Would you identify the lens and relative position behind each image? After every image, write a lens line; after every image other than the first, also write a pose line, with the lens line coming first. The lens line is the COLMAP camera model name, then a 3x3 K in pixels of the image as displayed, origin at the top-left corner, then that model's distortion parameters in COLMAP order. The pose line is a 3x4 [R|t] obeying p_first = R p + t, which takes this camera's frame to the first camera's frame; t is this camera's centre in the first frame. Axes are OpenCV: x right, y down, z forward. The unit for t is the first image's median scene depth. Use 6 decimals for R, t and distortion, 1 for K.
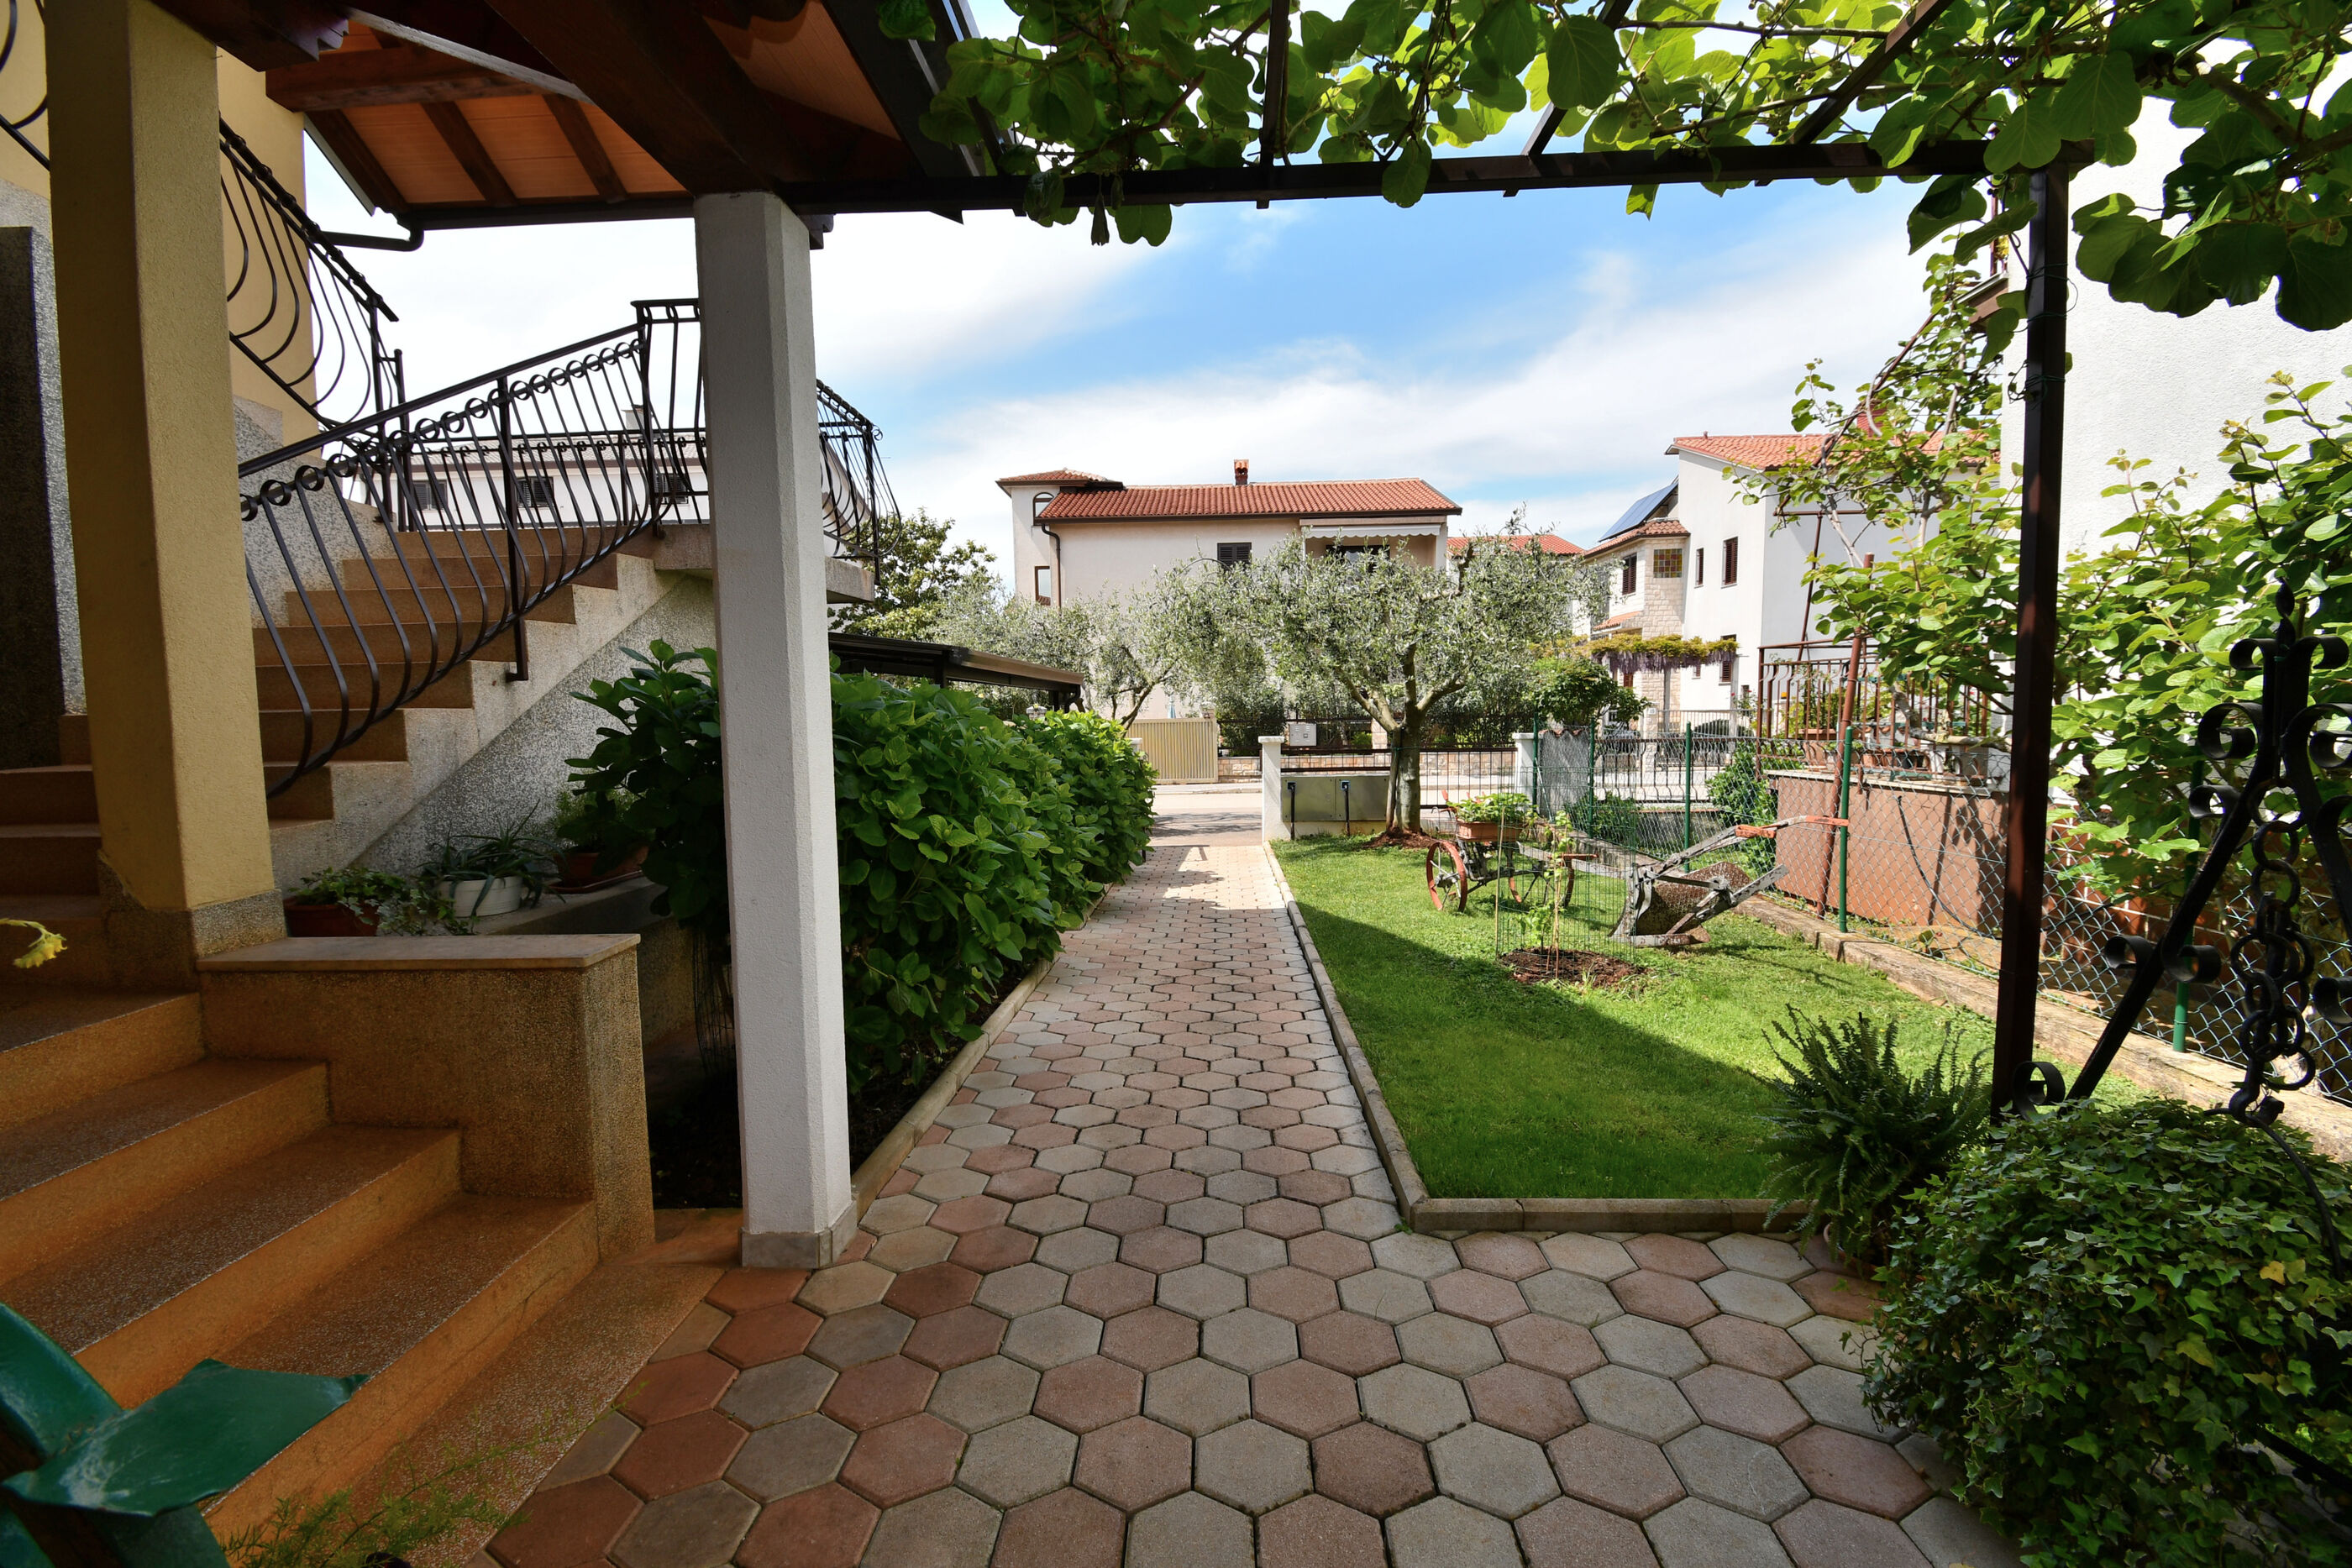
lens RADIAL K [[1029.4, 0, 1176.0], [0, 1029.4, 784.0], [0, 0, 1]] dist [0.000745, -0.009582]
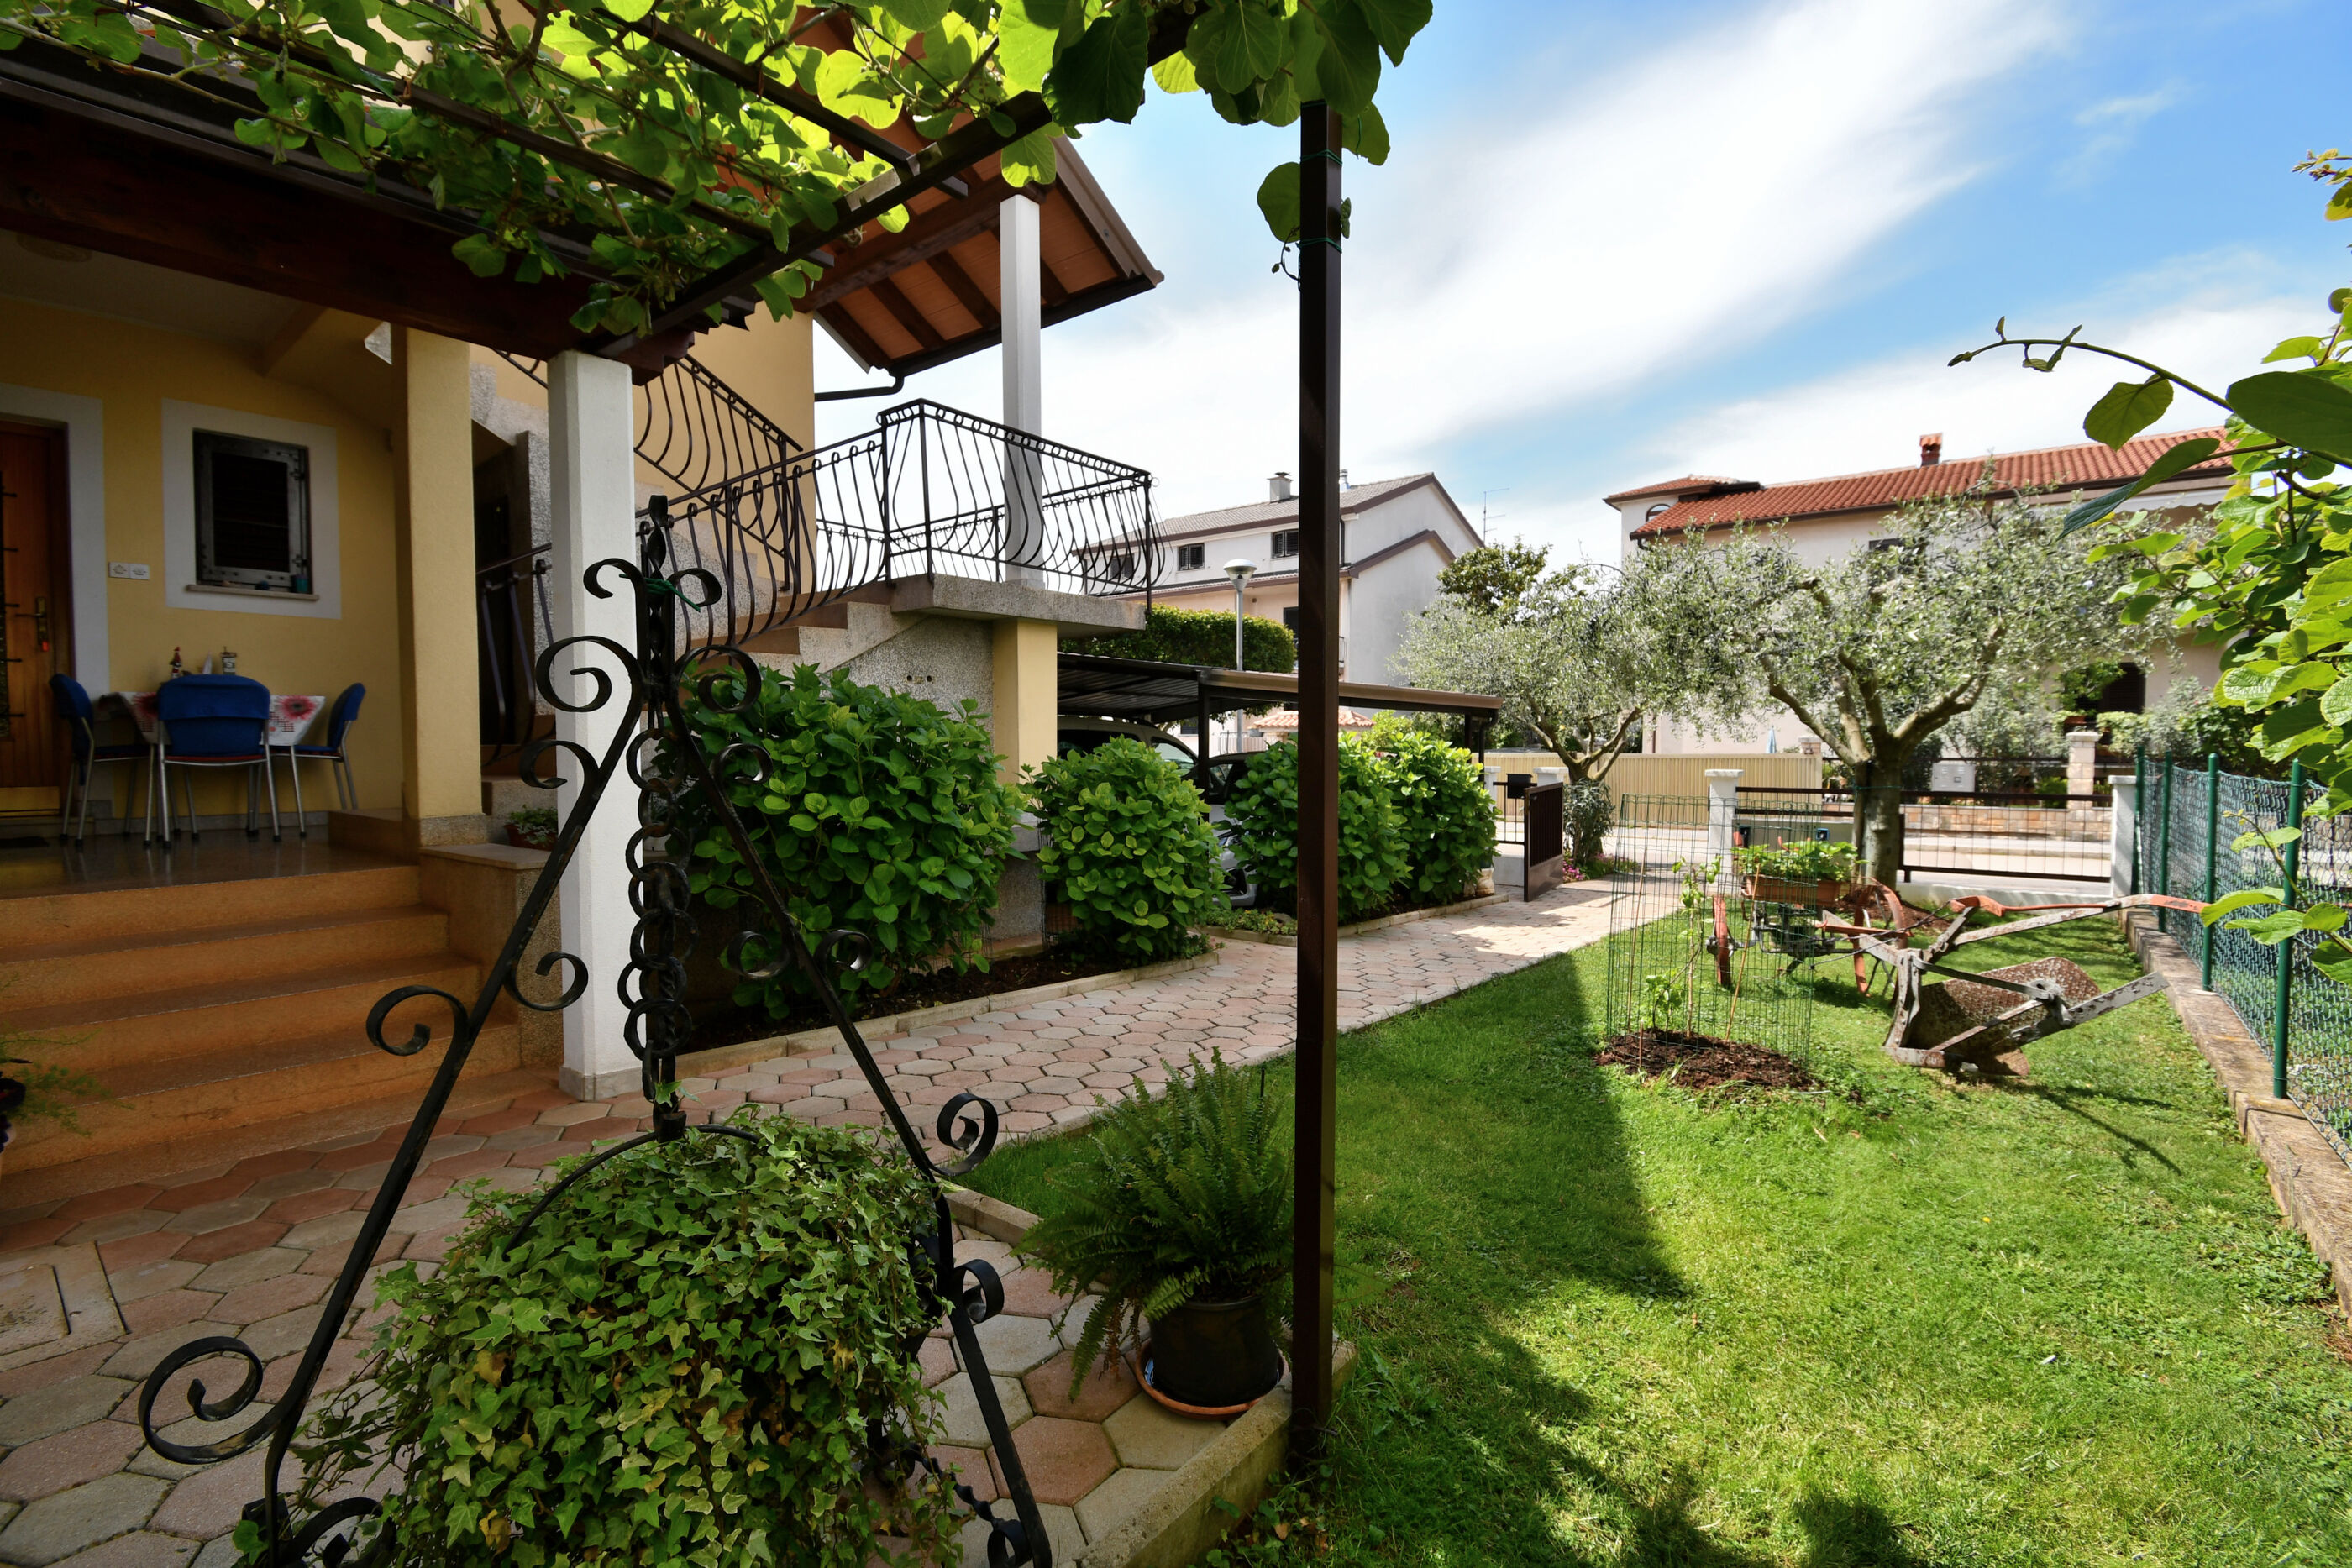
lens RADIAL K [[1042.8, 0, 1182.3], [0, 1042.8, 777.8], [0, 0, 1]] dist [0.022597, -0.029264]
pose [[0.809494, 0.033510, -0.586171, 0.411614], [-0.057379, 0.998106, -0.022181, 0.006560], [0.584317, 0.051589, 0.809884, 0.108851]]
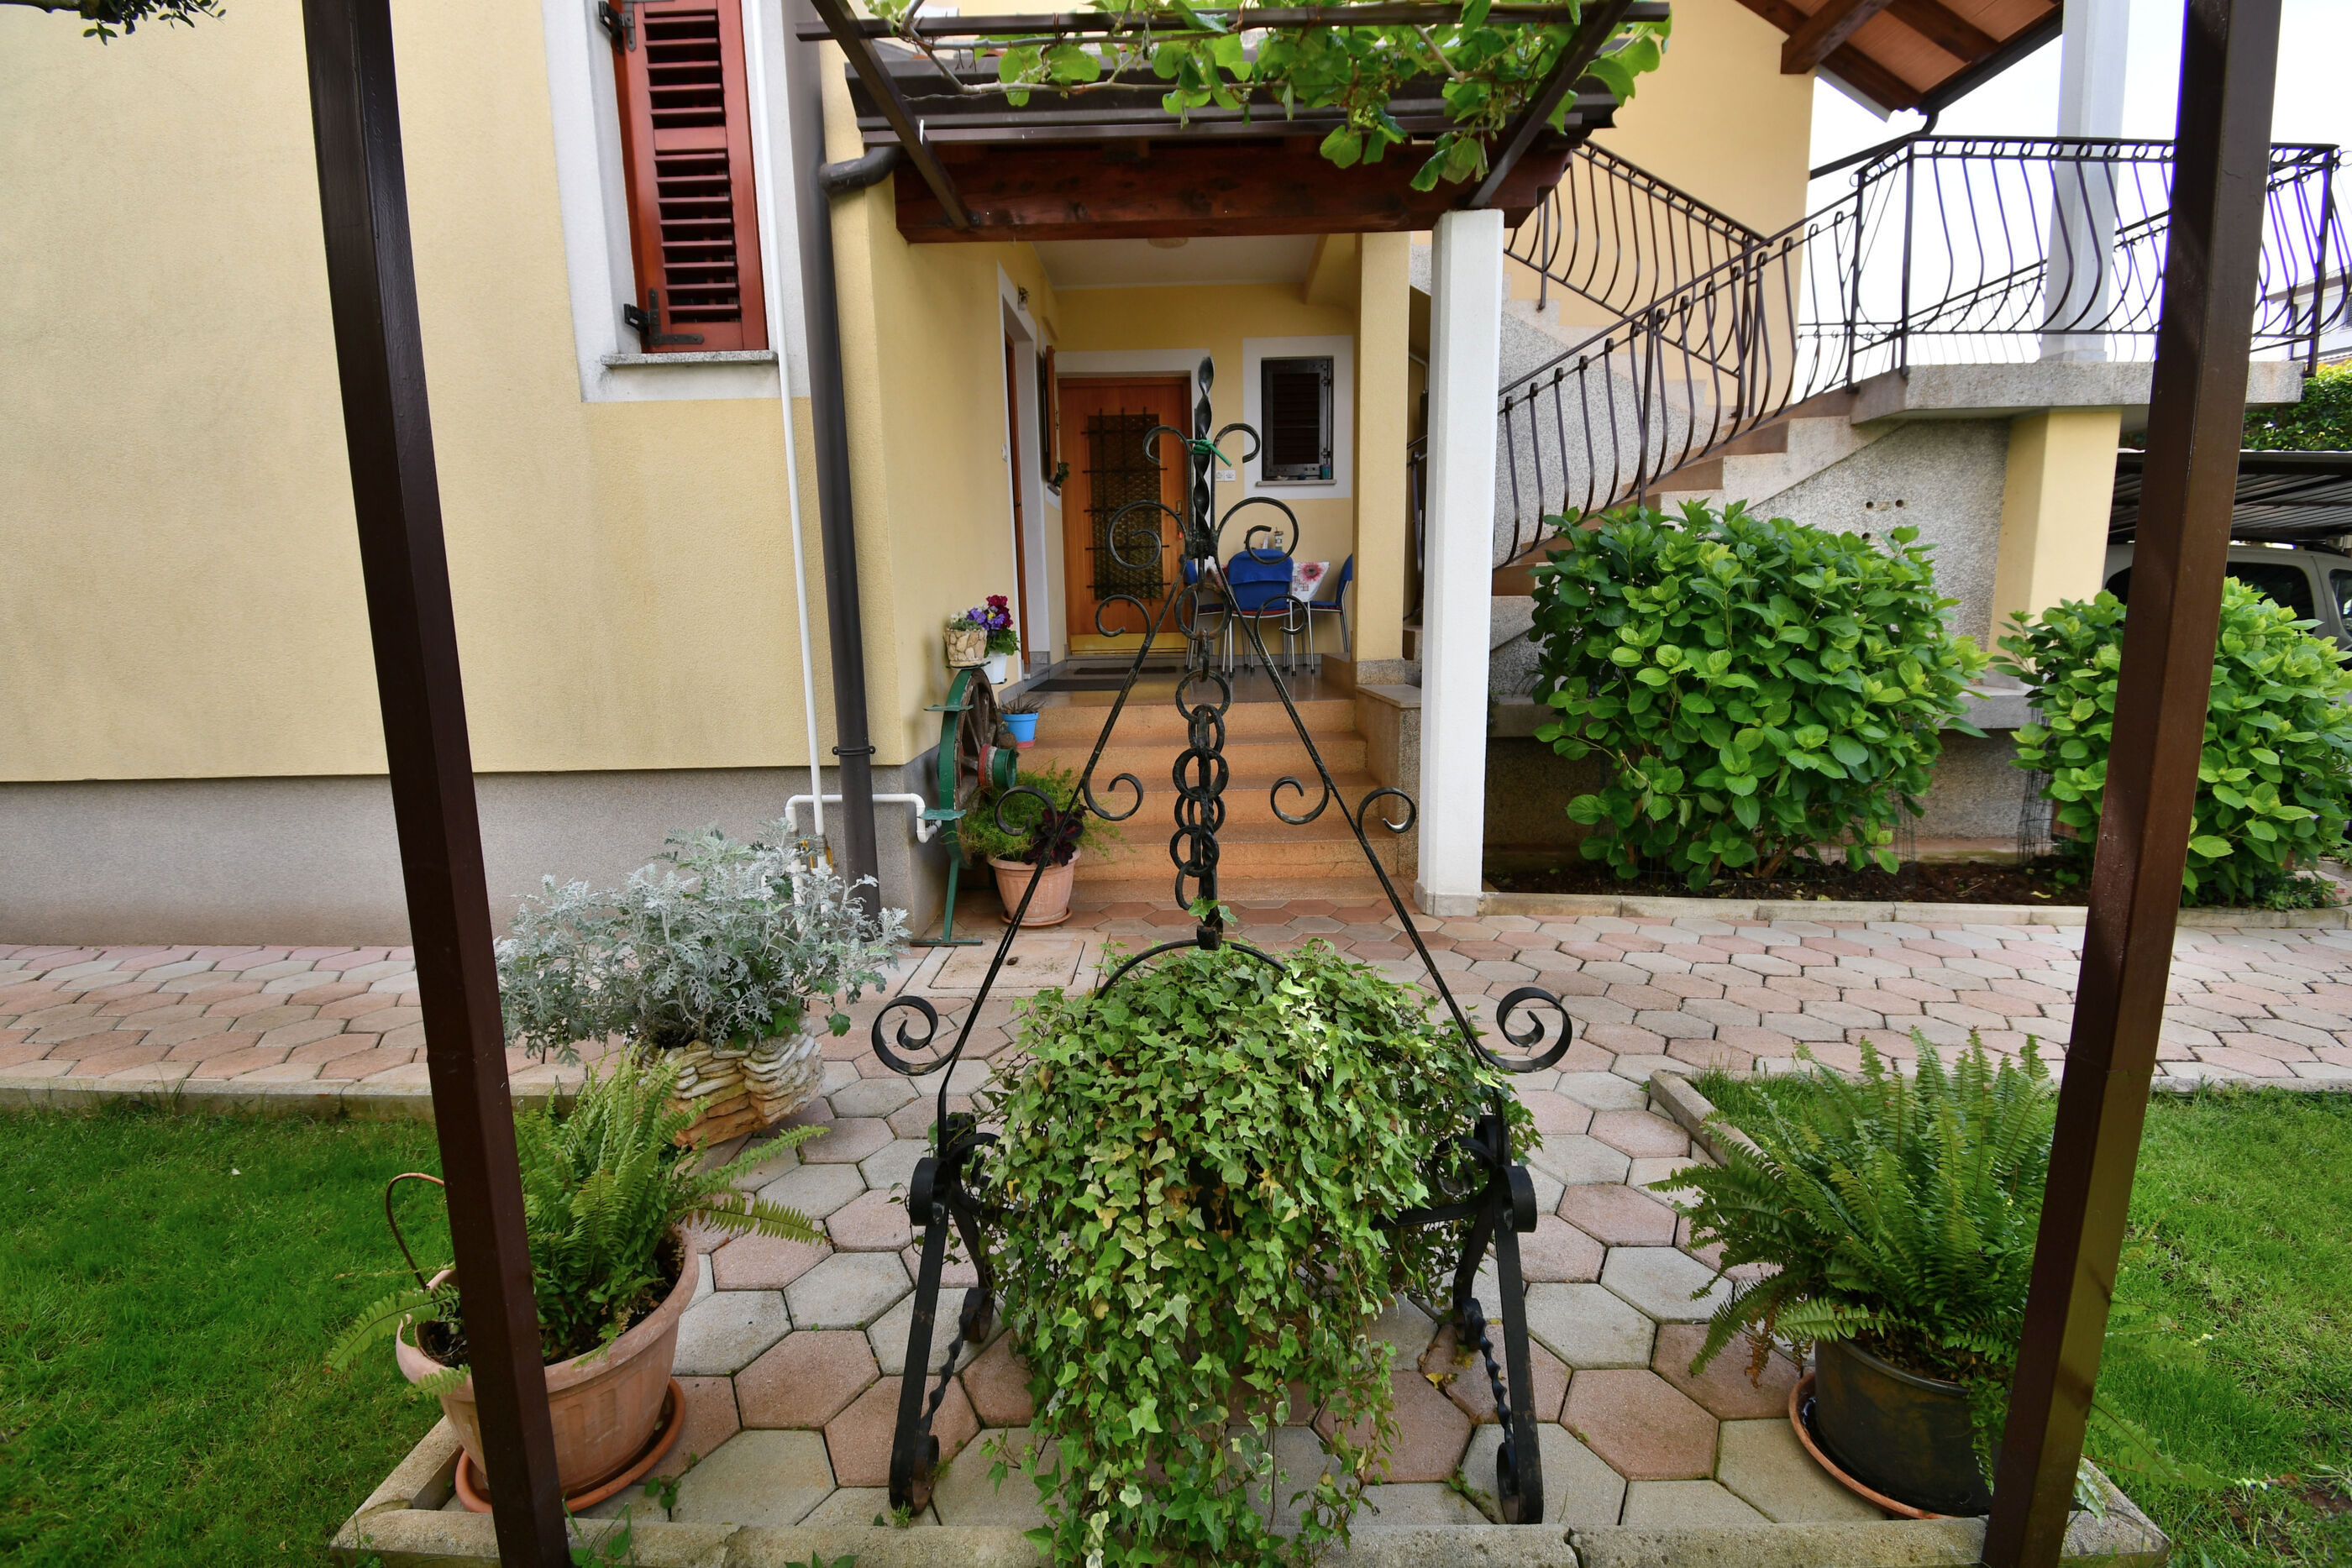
lens RADIAL K [[1042.8, 0, 1182.3], [0, 1042.8, 777.8], [0, 0, 1]] dist [0.022597, -0.029264]
pose [[0.032591, 0.176235, -0.983808, 0.433611], [-0.055865, 0.983114, 0.174260, 0.001160], [0.997906, 0.049281, 0.041886, 0.199019]]
